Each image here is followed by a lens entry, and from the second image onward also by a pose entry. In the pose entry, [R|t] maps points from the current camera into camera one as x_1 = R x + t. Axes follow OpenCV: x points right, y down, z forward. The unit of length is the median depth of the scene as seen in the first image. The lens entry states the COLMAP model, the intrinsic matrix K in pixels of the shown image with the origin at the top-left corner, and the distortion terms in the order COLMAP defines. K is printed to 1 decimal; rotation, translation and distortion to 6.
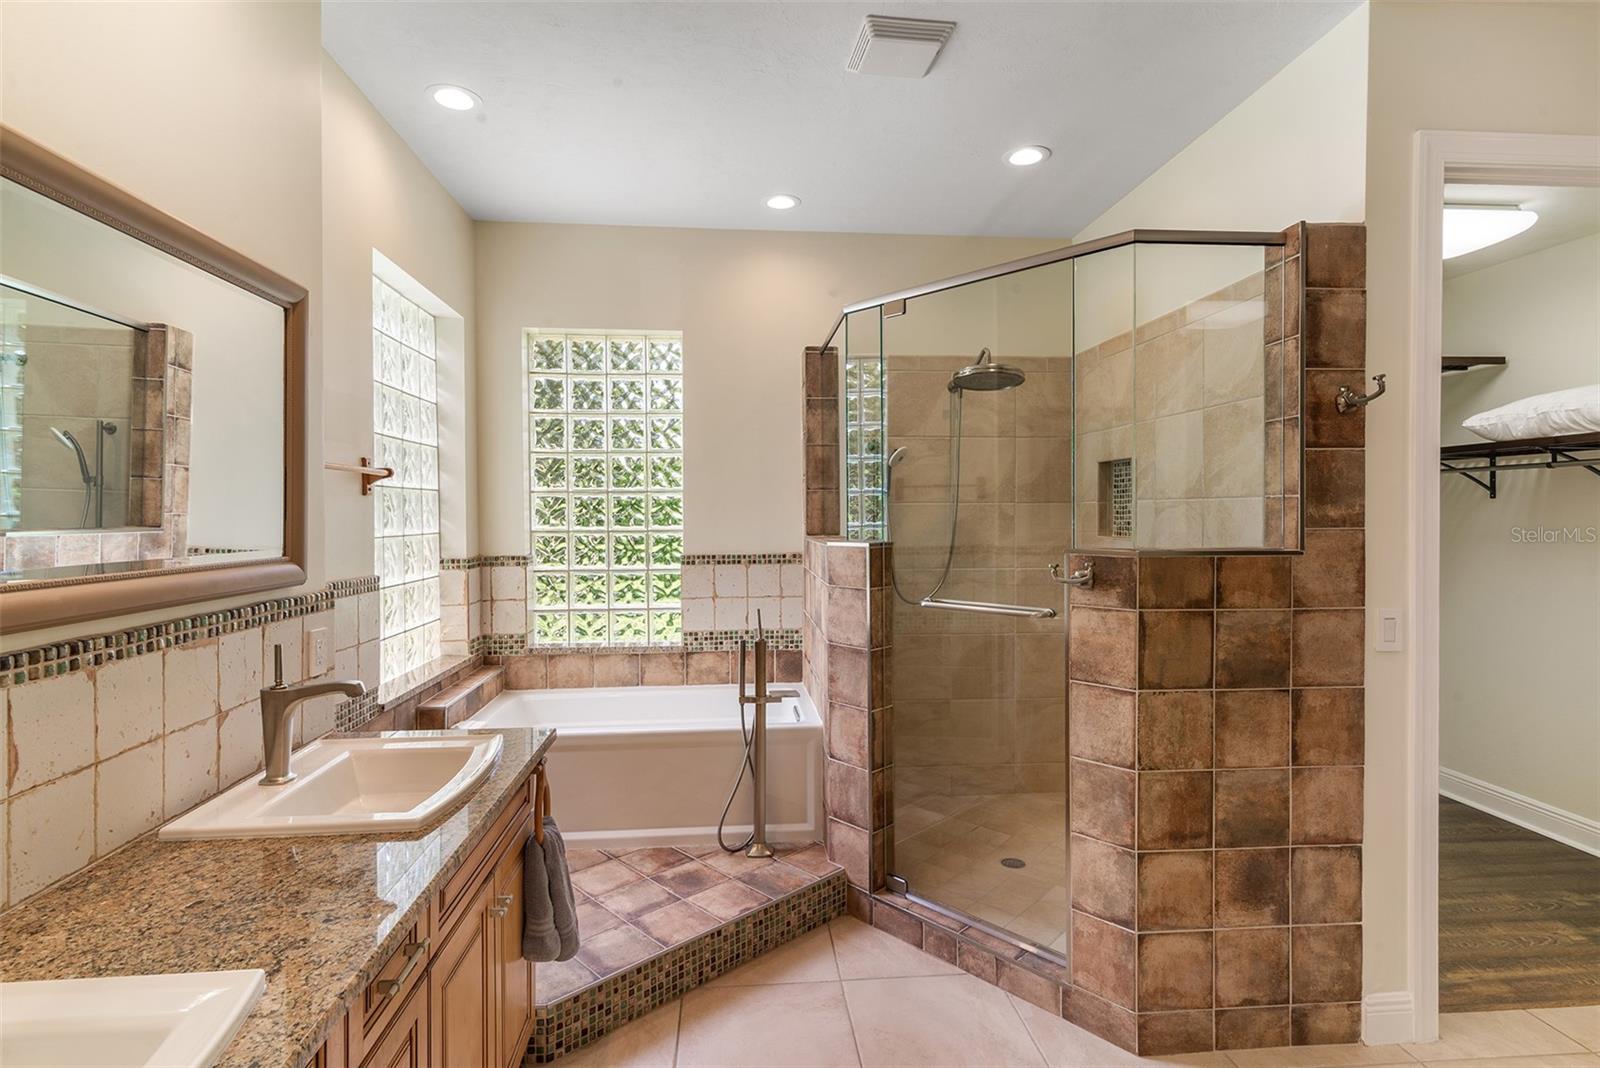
lens RADIAL K [[802.8, 0, 797.5], [0, 802.8, 518.8], [0, 0, 1]] dist [0.004007, -0.000794]
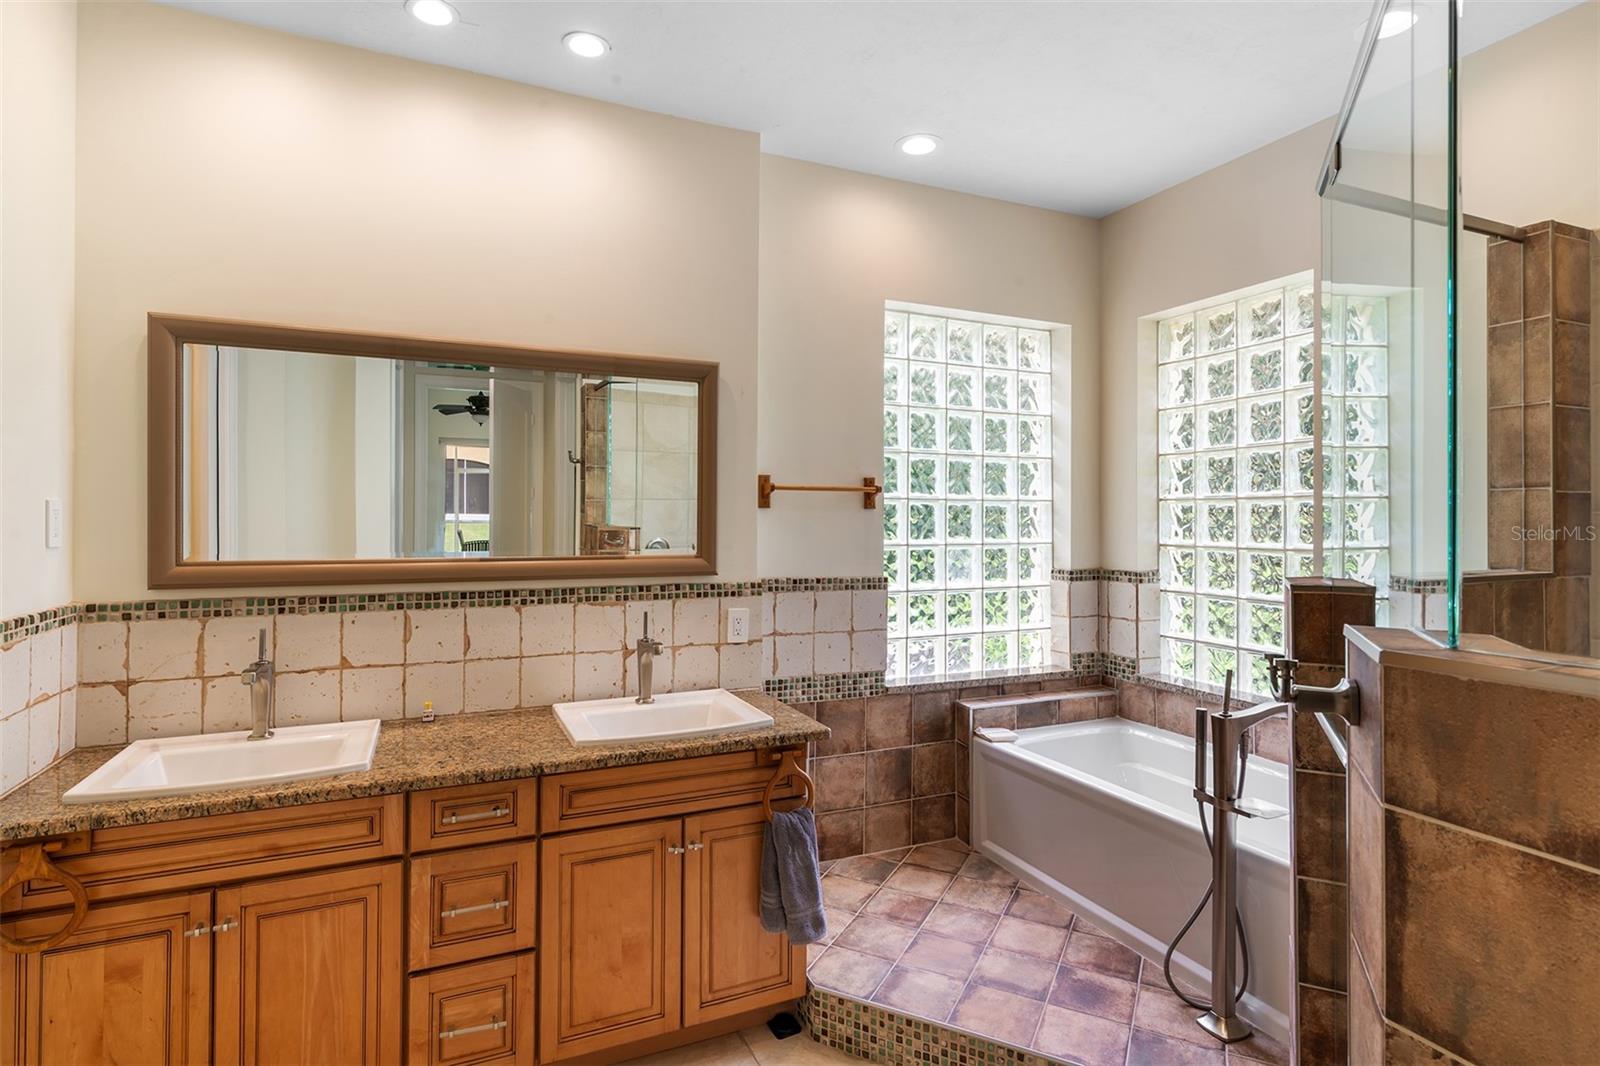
lens RADIAL K [[812.9, 0, 794.7], [0, 812.9, 510.3], [0, 0, 1]] dist [0.003838, 0.000120]
pose [[0.318573, -0.004363, -0.947888, 0.604841], [-0.010917, 0.999906, -0.008271, -0.016161], [0.947836, 0.012983, 0.318495, 0.530080]]
